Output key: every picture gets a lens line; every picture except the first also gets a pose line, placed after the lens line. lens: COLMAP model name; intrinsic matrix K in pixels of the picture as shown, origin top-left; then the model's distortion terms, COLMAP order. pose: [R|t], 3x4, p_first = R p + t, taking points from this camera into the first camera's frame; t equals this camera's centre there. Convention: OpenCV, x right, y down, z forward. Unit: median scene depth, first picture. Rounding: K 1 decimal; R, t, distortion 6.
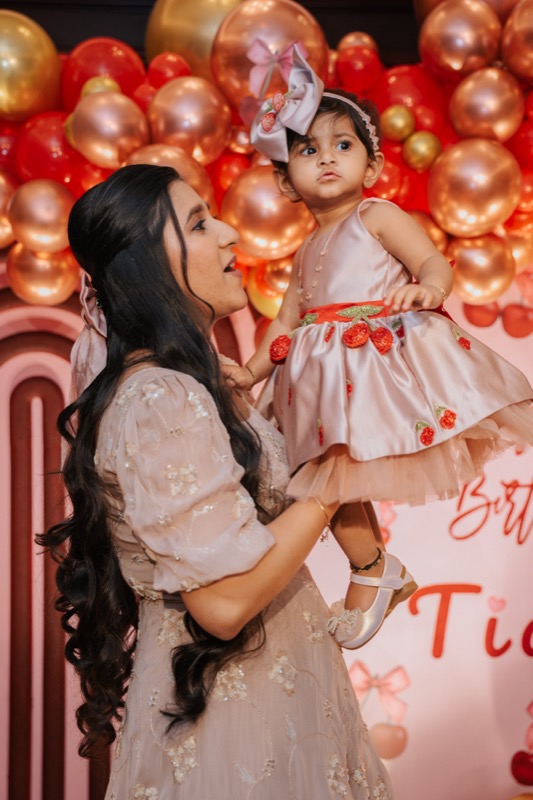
lens RADIAL K [[1038.6, 0, 263.6], [0, 1038.6, 390.4], [0, 0, 1]] dist [0.107295, 0.016112]
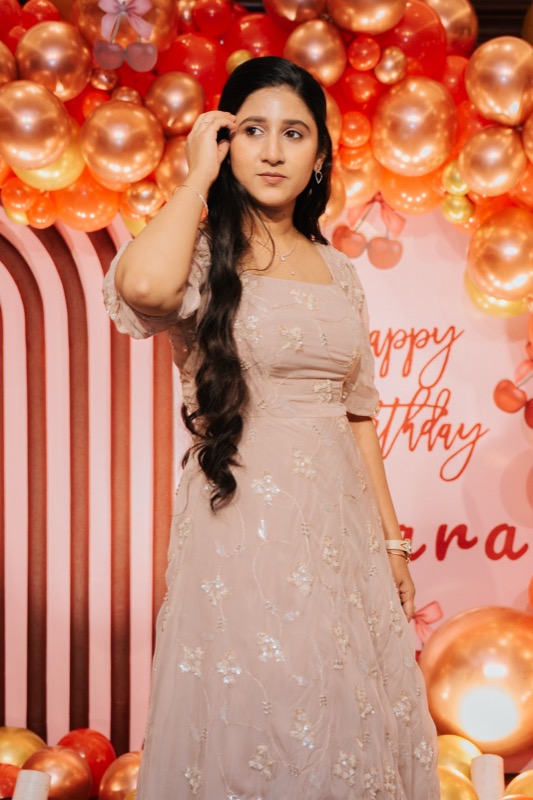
lens RADIAL K [[1436.7, 0, 340.4], [0, 1436.7, 481.1], [0, 0, 1]] dist [0.105983, 0.066092]
pose [[0.999917, 0.012737, 0.001946, 0.244336], [-0.012807, 0.999062, 0.041355, 0.133691], [-0.001417, -0.041376, 0.999143, -0.614906]]
